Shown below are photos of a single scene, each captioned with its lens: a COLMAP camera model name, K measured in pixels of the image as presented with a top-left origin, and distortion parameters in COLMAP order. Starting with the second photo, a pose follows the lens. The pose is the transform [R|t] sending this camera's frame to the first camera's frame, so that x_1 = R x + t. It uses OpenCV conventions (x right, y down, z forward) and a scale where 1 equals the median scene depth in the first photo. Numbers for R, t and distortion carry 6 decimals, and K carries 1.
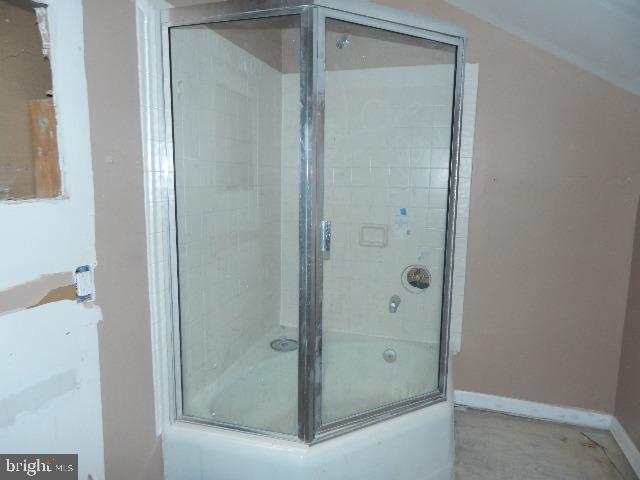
lens RADIAL K [[422.8, 0, 318.5], [0, 422.8, 238.8], [0, 0, 1]] dist [0.010397, -0.008739]
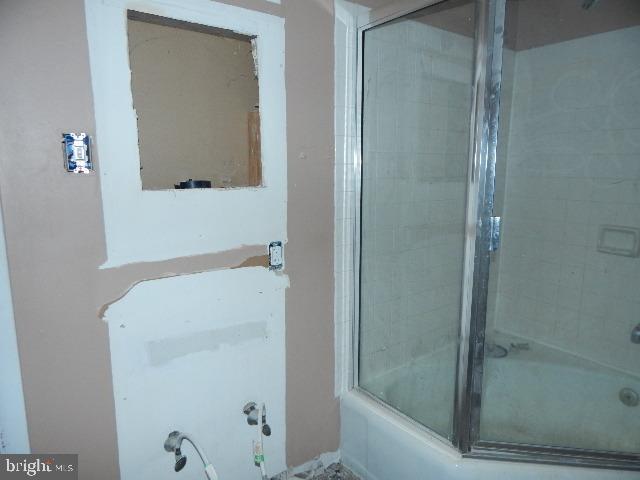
lens RADIAL K [[422.8, 0, 315.9], [0, 422.8, 239.7], [0, 0, 1]] dist [0.010397, -0.008739]
pose [[0.803926, 0.090615, -0.587785, 0.240844], [-0.075381, 0.995879, 0.050428, -0.011466], [0.589932, 0.003767, 0.807444, 0.055524]]
